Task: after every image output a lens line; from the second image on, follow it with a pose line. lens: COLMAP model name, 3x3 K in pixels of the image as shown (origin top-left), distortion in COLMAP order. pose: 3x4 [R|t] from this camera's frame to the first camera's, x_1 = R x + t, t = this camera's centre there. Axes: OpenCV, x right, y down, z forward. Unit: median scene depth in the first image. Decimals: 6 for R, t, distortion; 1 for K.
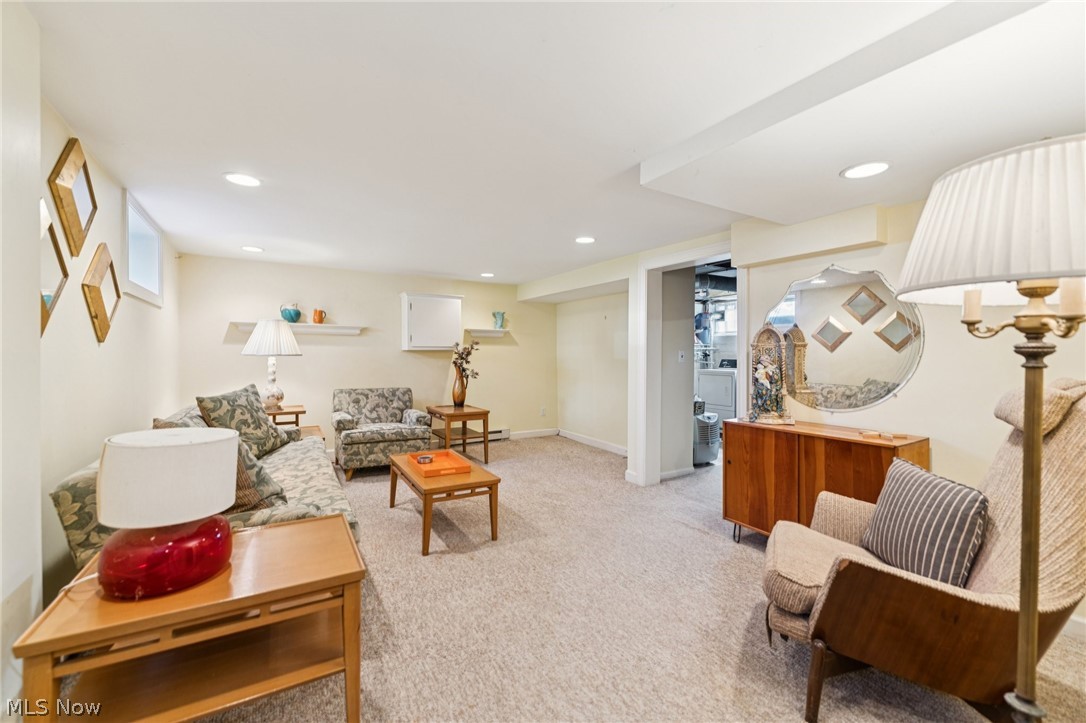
lens RADIAL K [[431.5, 0, 544.5], [0, 431.5, 358.2], [0, 0, 1]] dist [-0.003644, -0.000315]
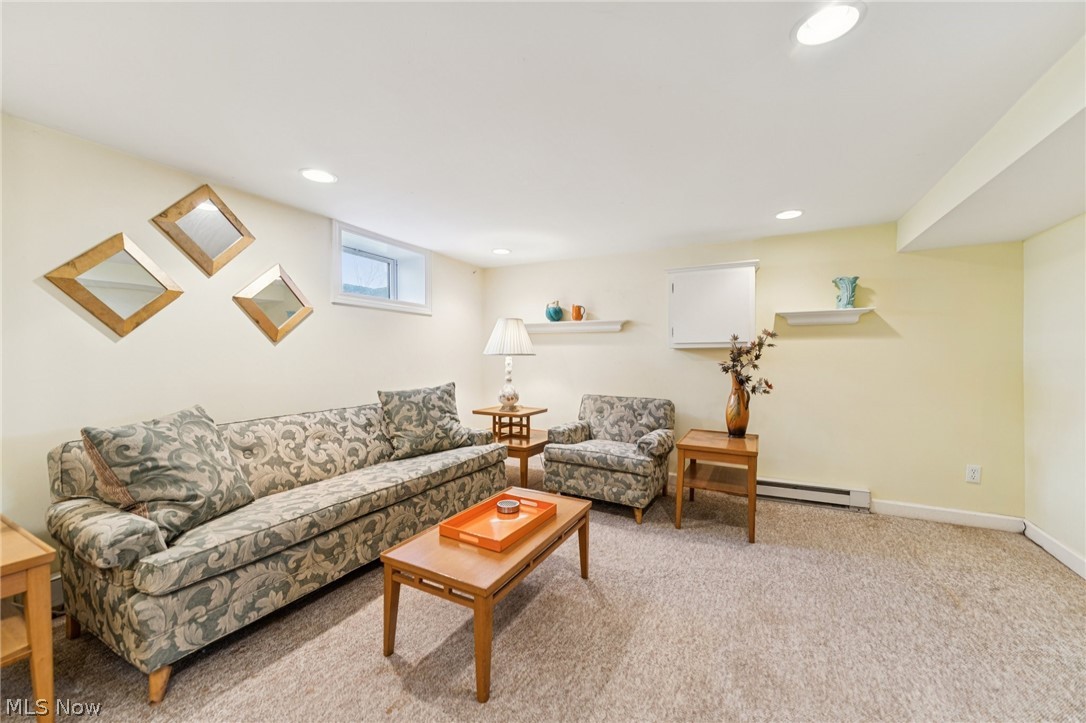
lens RADIAL K [[431.5, 0, 541.4], [0, 431.5, 363.8], [0, 0, 1]] dist [-0.003644, -0.000315]
pose [[0.508609, 0.010070, -0.860939, 0.225825], [-0.009755, 0.999935, 0.005933, 0.005973], [0.860943, 0.005381, 0.508674, 0.489915]]
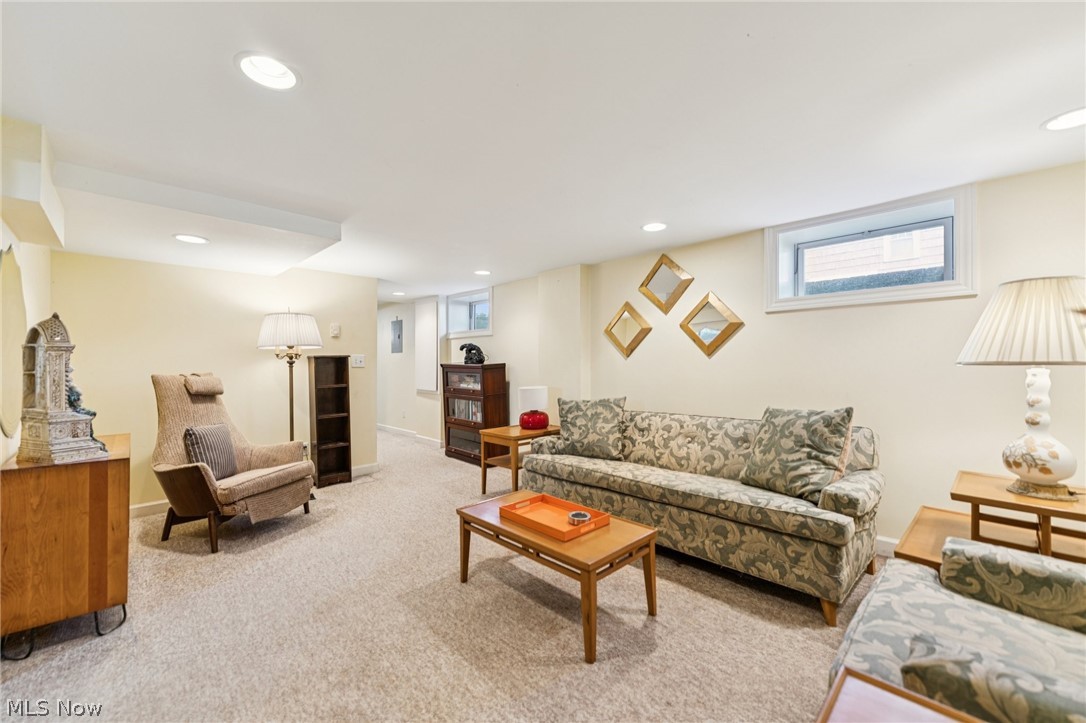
lens RADIAL K [[431.5, 0, 542.7], [0, 431.5, 365.4], [0, 0, 1]] dist [-0.003644, -0.000315]
pose [[-0.977970, -0.001231, -0.208740, -0.055649], [-0.003104, 0.999958, 0.008650, -0.006786], [0.208721, 0.009107, -0.977933, 1.147087]]
